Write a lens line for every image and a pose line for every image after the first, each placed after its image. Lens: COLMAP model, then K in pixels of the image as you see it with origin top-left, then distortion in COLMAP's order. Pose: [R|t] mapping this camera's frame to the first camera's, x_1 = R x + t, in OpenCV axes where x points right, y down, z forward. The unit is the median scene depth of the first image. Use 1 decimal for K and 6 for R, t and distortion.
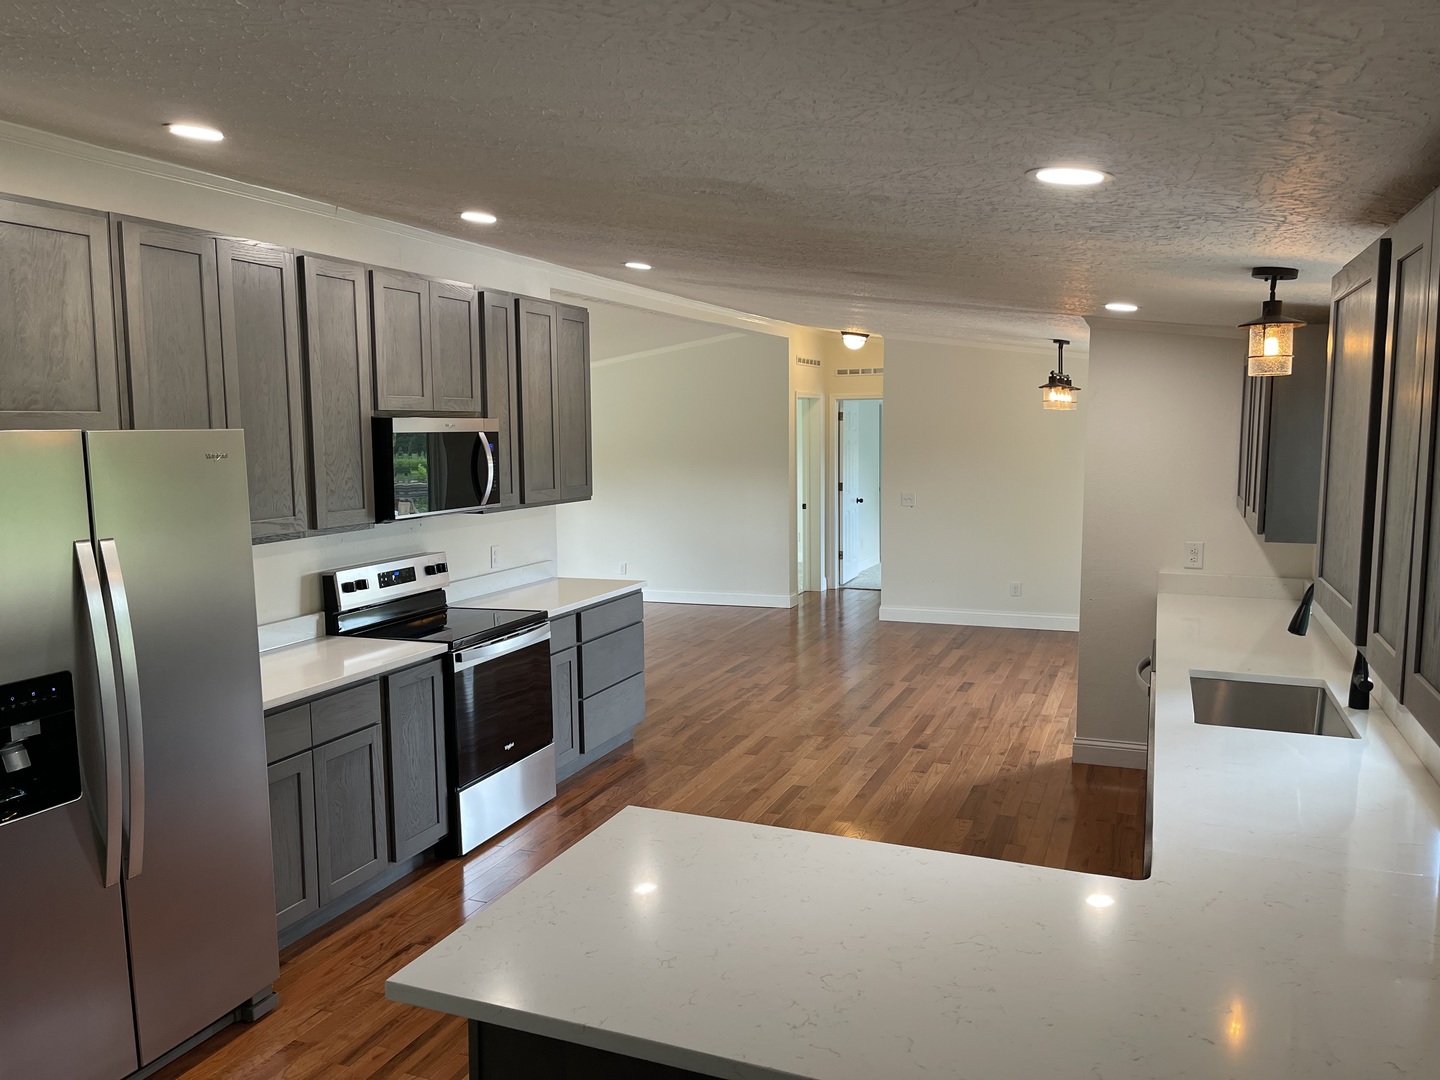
lens RADIAL K [[1073.3, 0, 720.0], [0, 1073.3, 540.0], [0, 0, 1]] dist [0.089828, 0.000644]
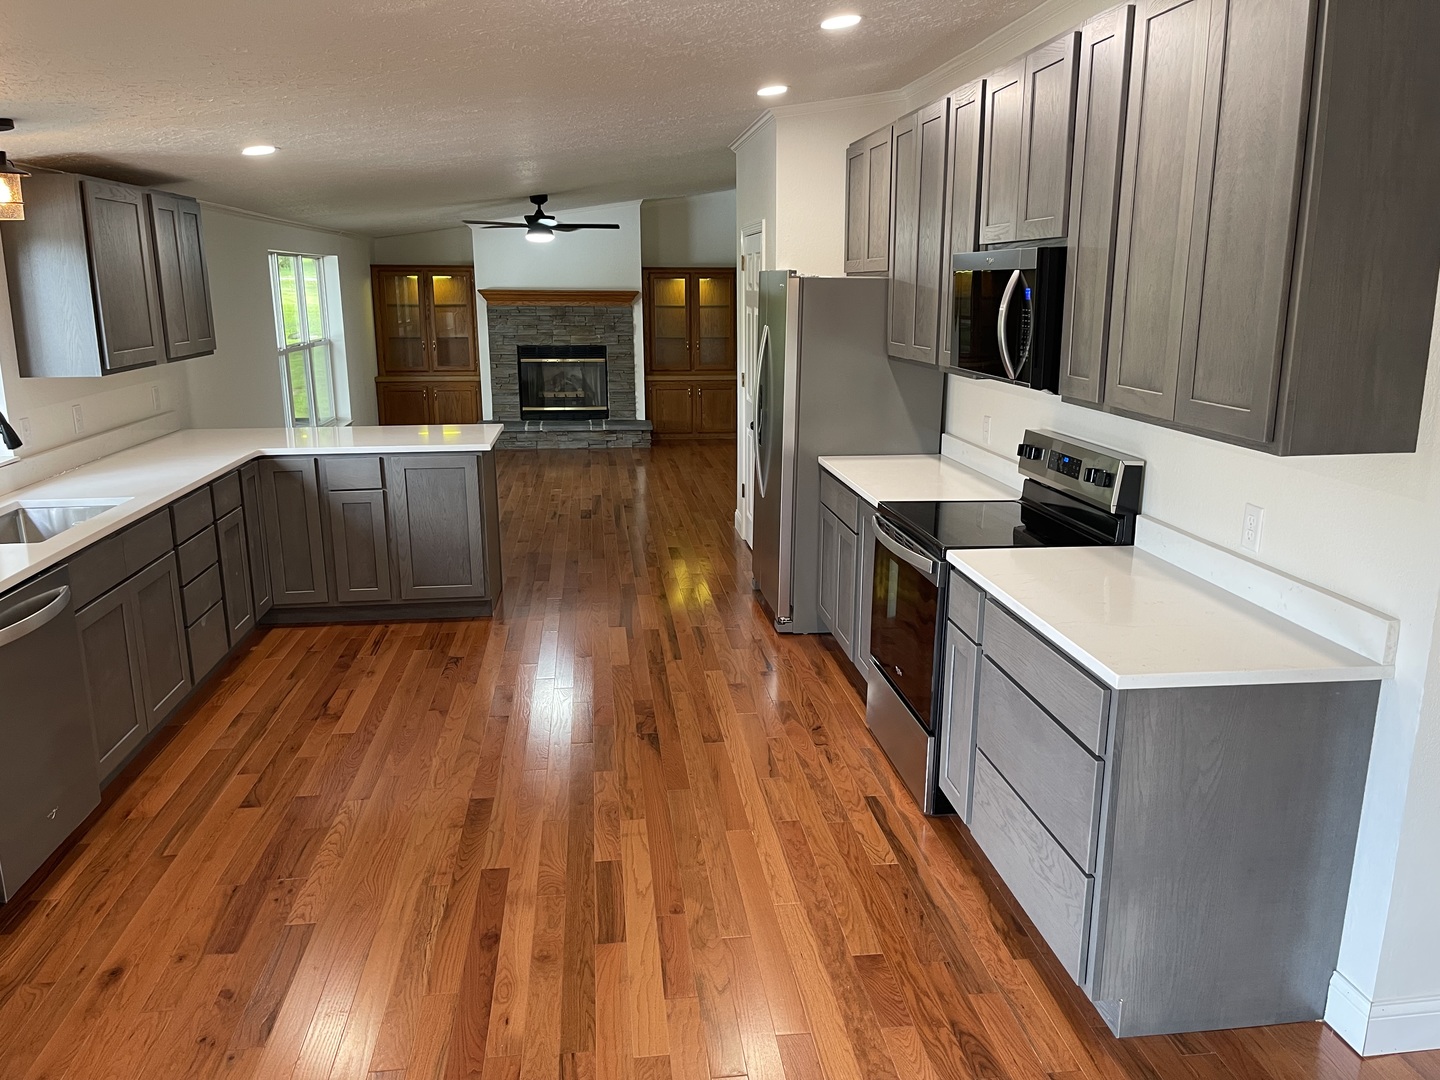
lens RADIAL K [[1073.3, 0, 720.0], [0, 1073.3, 540.0], [0, 0, 1]] dist [0.089828, 0.000644]
pose [[-0.872861, 0.122940, -0.472228, 0.264668], [-0.044837, 0.943442, 0.328492, -0.146872], [0.485905, 0.307901, -0.817981, 1.438018]]
